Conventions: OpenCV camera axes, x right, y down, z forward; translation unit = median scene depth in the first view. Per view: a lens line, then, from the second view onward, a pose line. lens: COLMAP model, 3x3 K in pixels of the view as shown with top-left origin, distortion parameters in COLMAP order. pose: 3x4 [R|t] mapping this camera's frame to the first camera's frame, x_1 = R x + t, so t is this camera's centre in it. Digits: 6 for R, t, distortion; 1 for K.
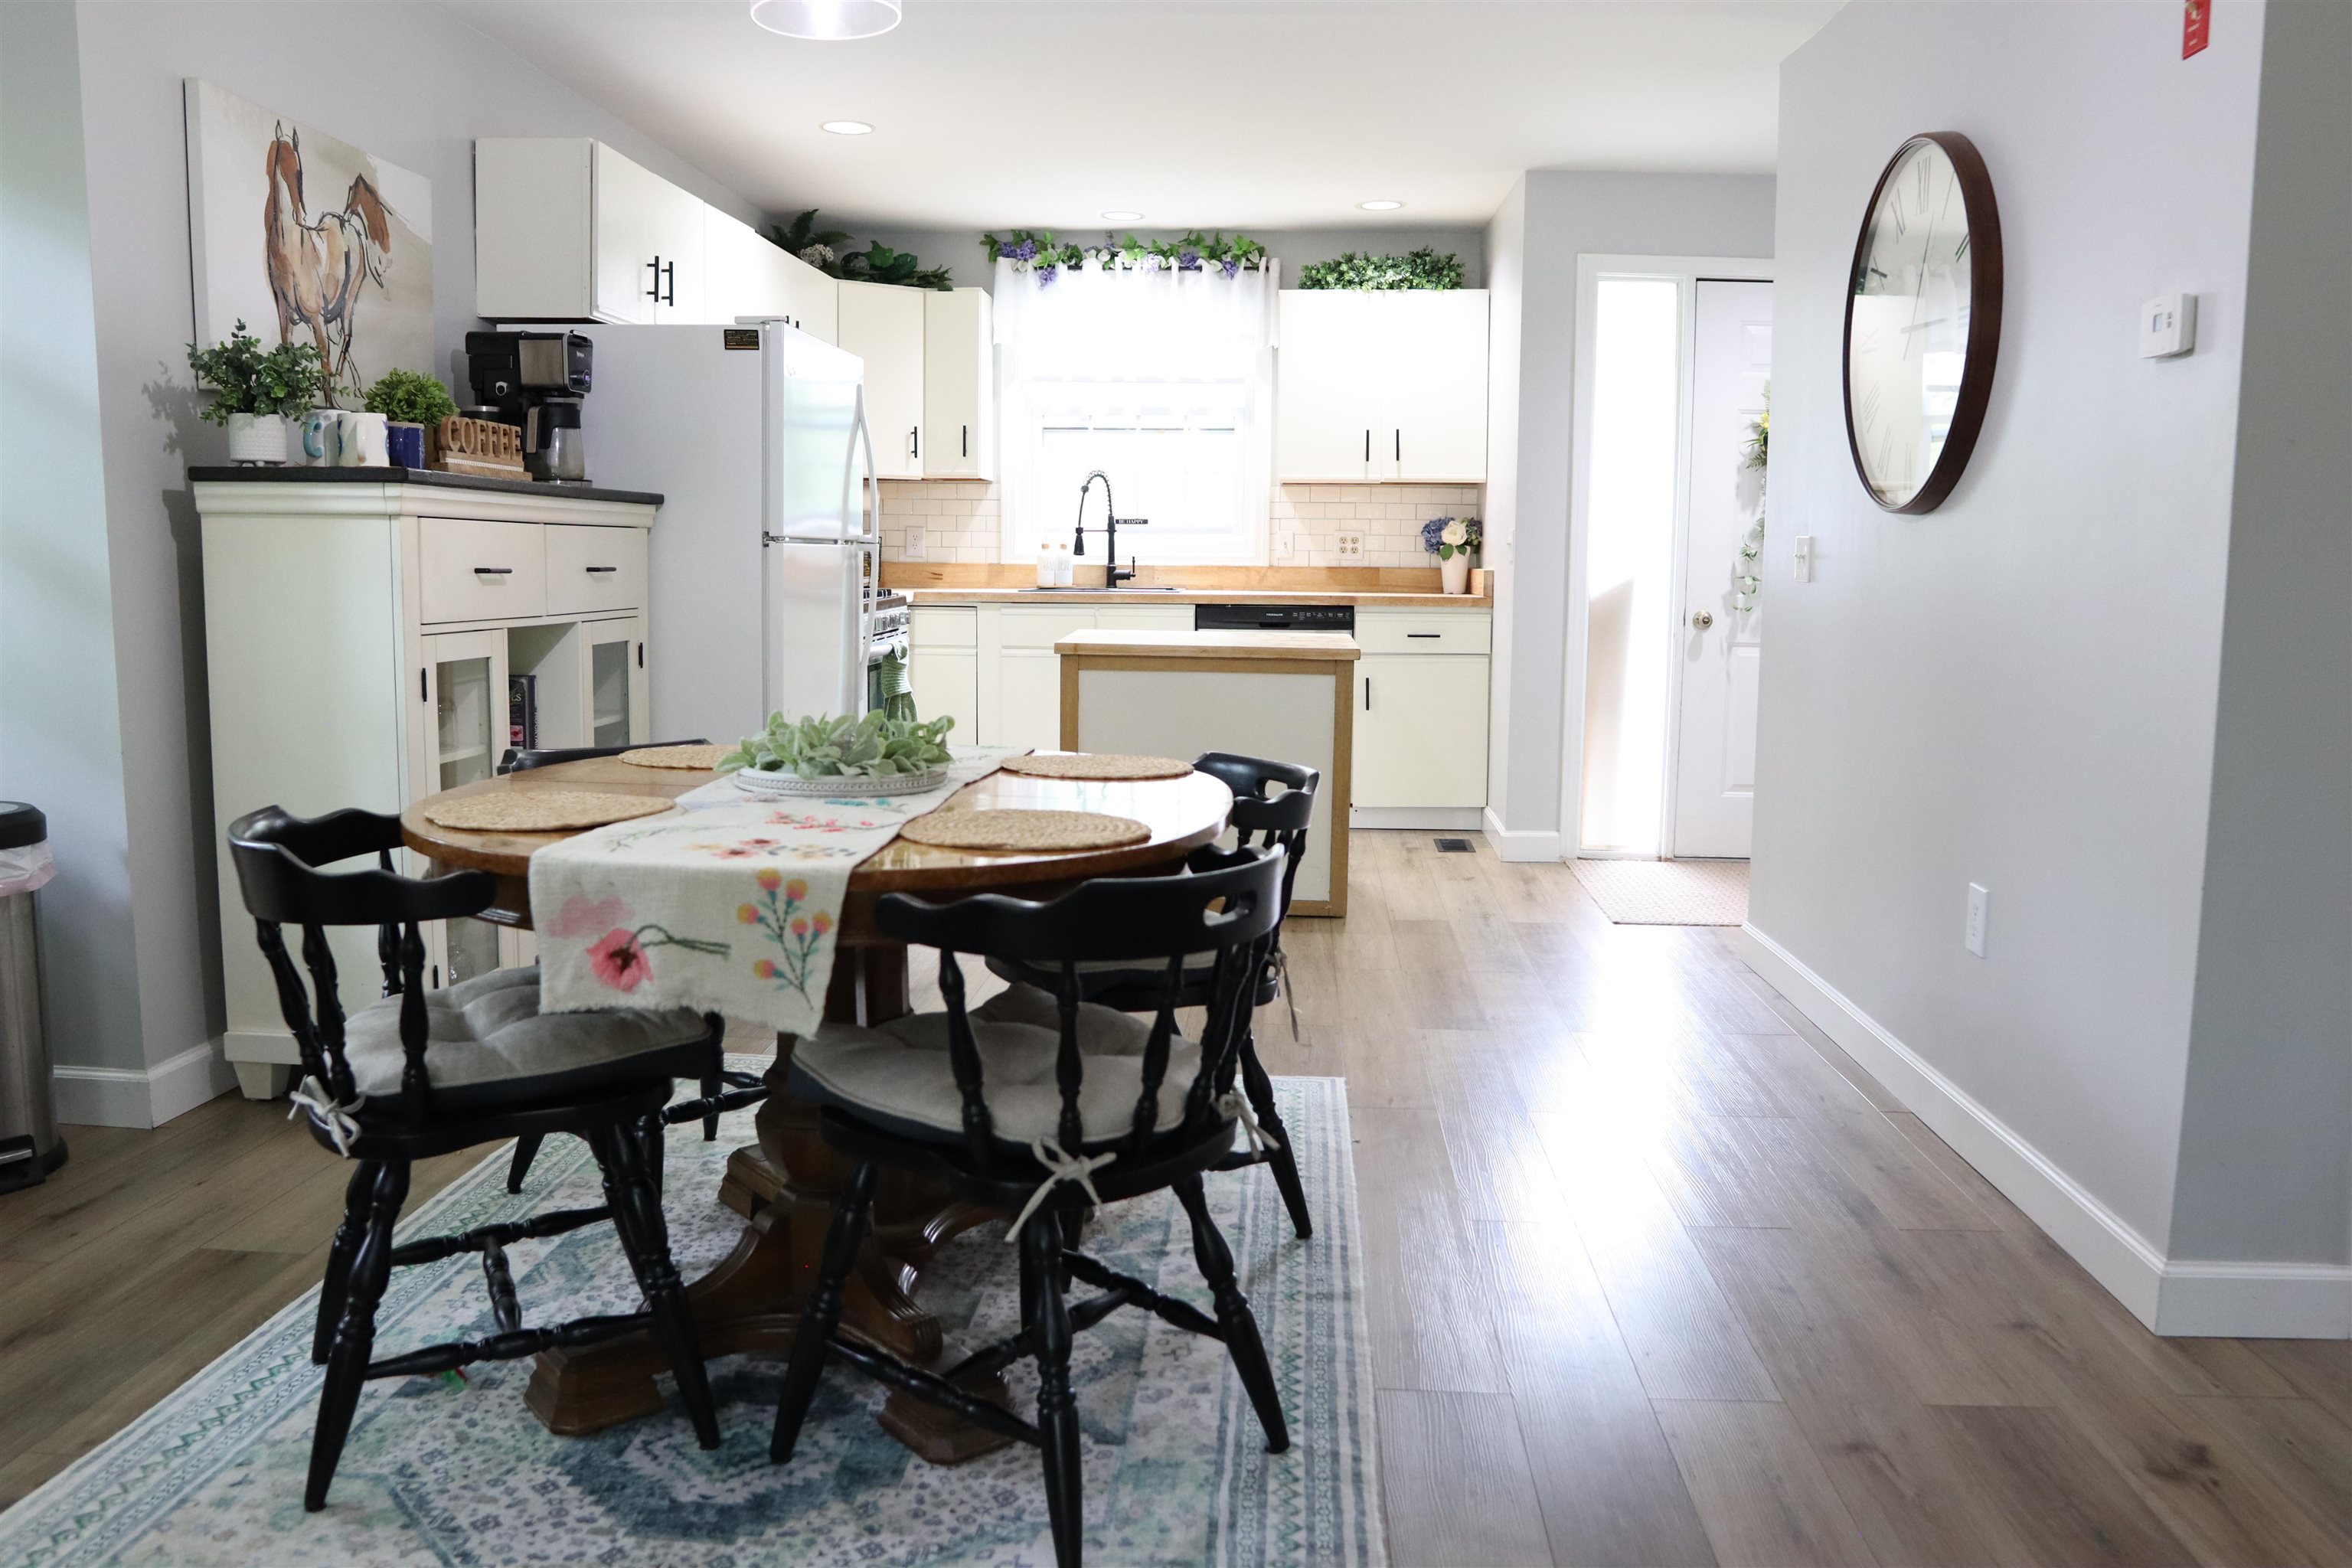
lens RADIAL K [[1733.4, 0, 1195.6], [0, 1733.4, 780.7], [0, 0, 1]] dist [-0.112510, 0.071028]
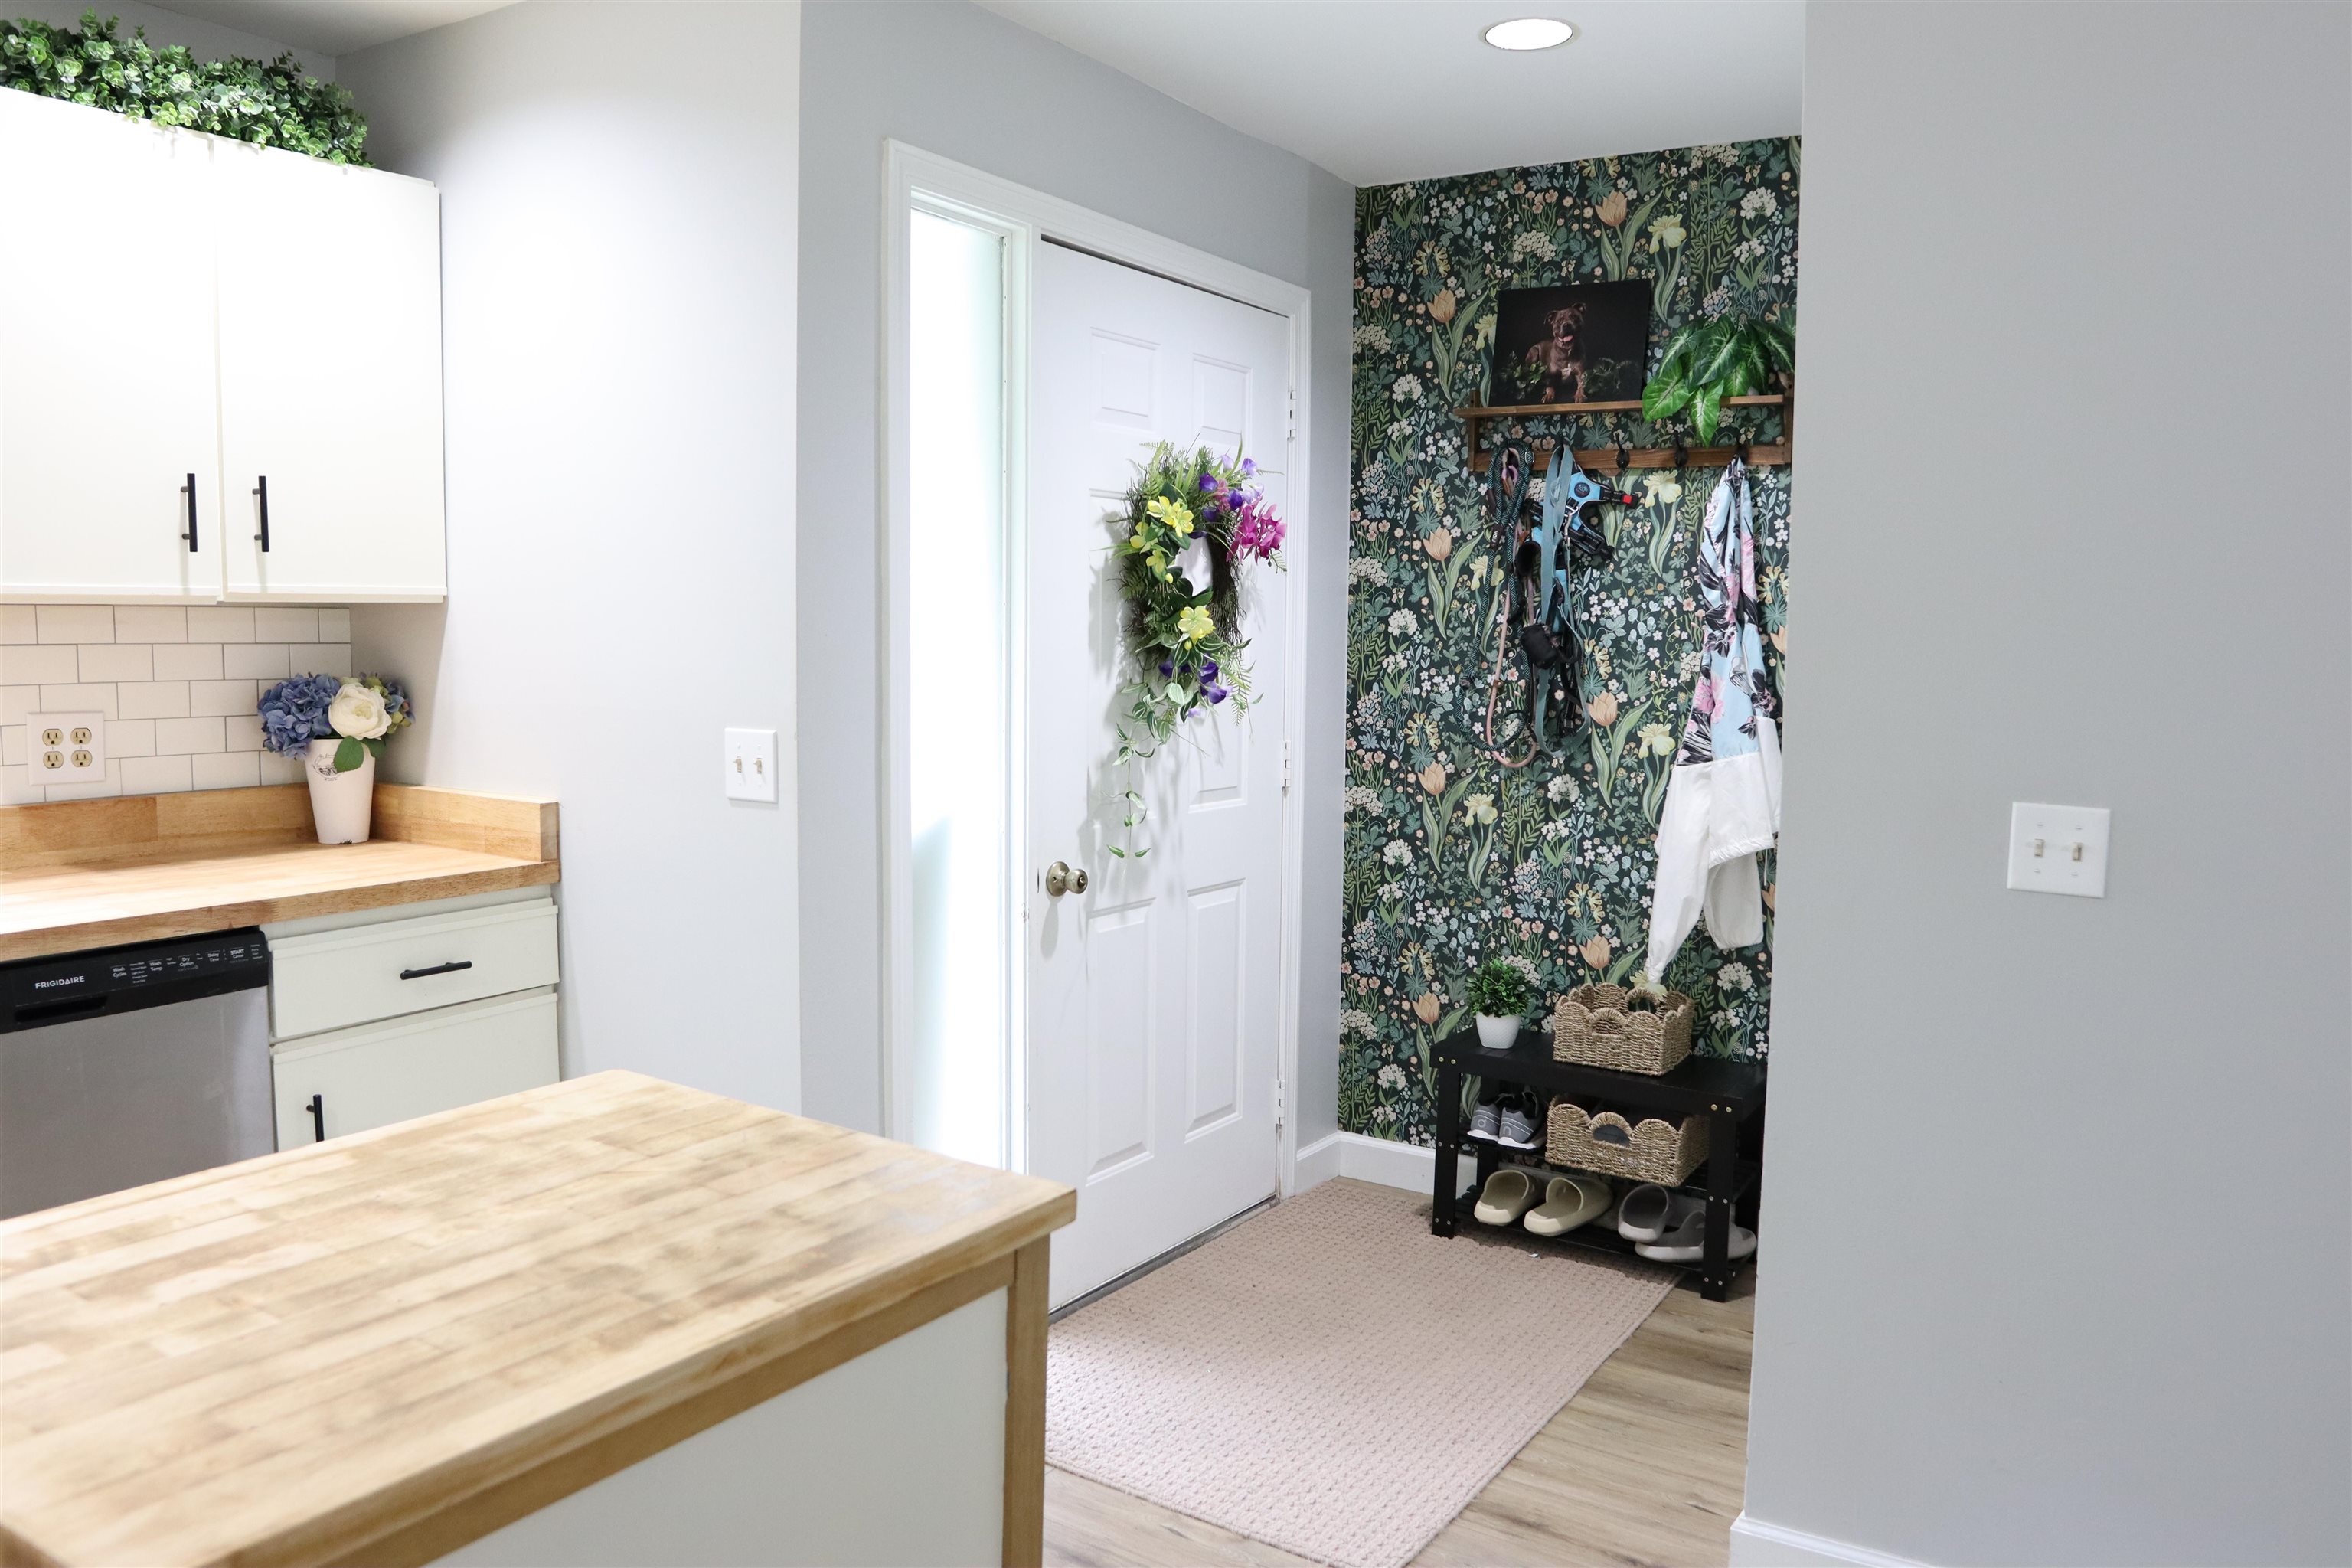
lens RADIAL K [[1733.4, 0, 1195.6], [0, 1733.4, 780.7], [0, 0, 1]] dist [-0.112510, 0.071028]
pose [[0.494995, -0.081868, 0.865031, -0.125843], [0.103965, 0.993980, 0.034580, -0.118064], [-0.862654, 0.072816, 0.500526, 0.590306]]
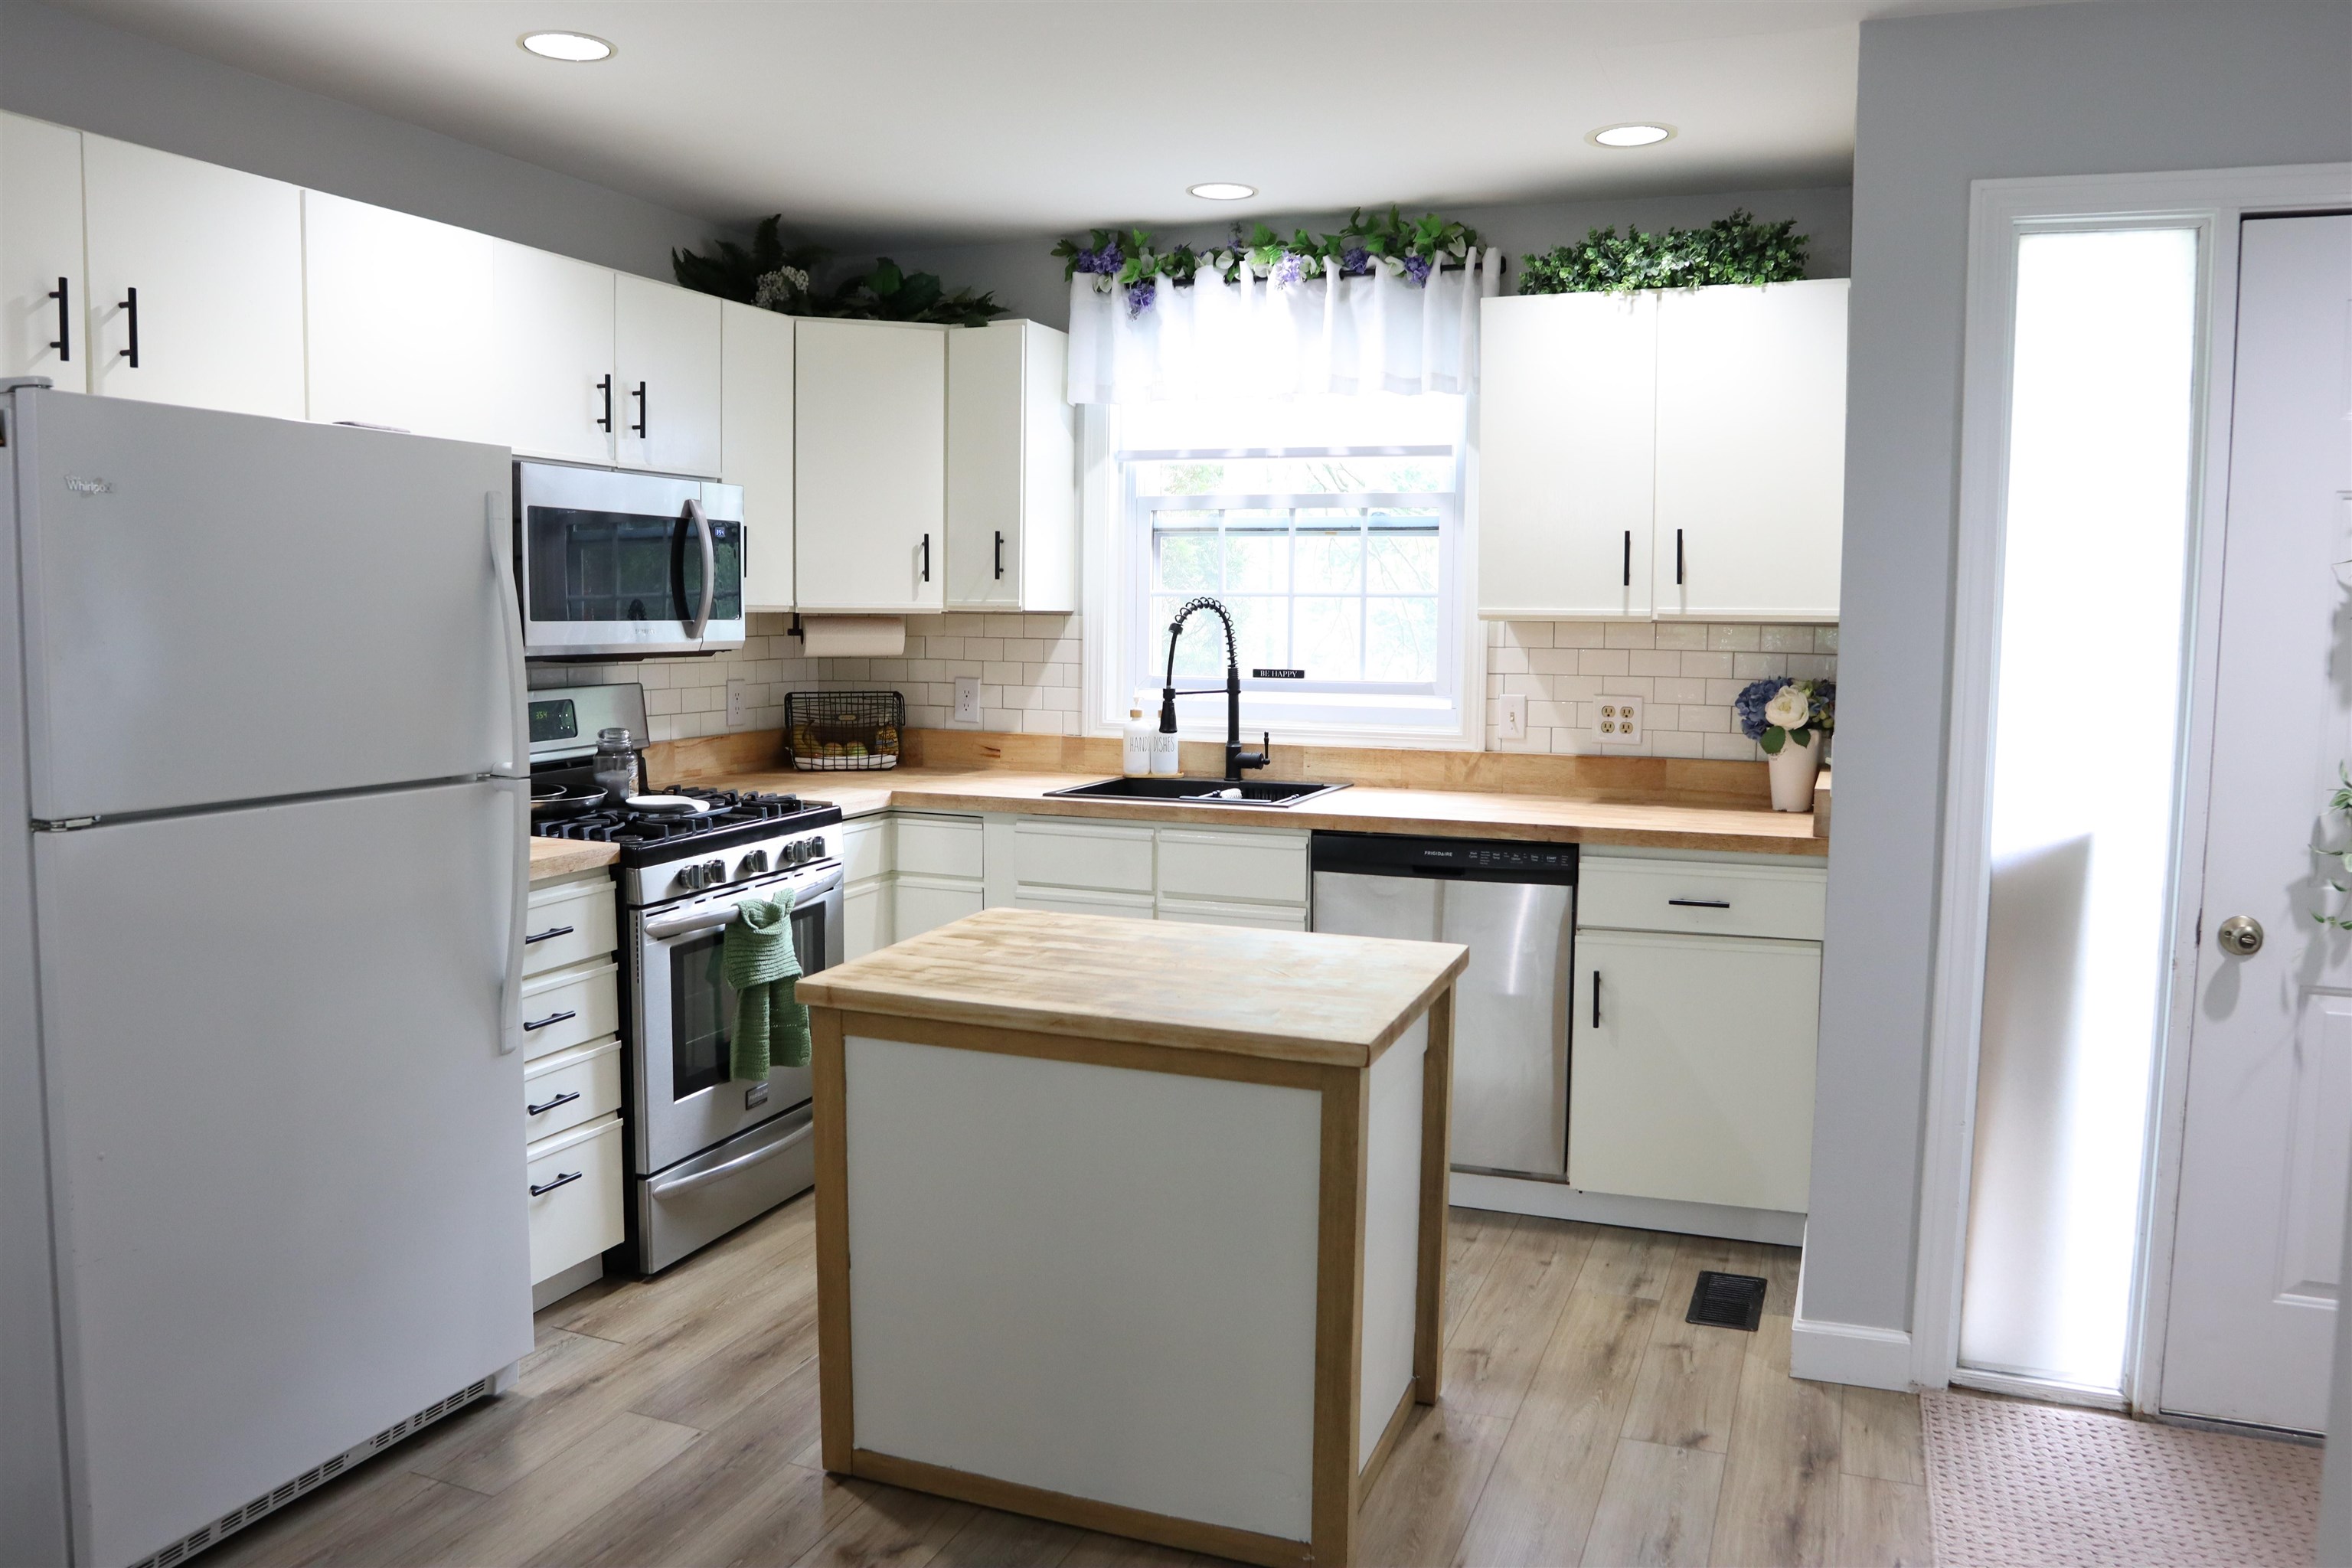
lens RADIAL K [[1733.4, 0, 1195.6], [0, 1733.4, 780.7], [0, 0, 1]] dist [-0.112510, 0.071028]
pose [[0.950833, 0.029206, -0.308324, 0.138646], [-0.039987, 0.998788, -0.028707, -0.095107], [0.307112, 0.039625, 0.950848, 0.400927]]
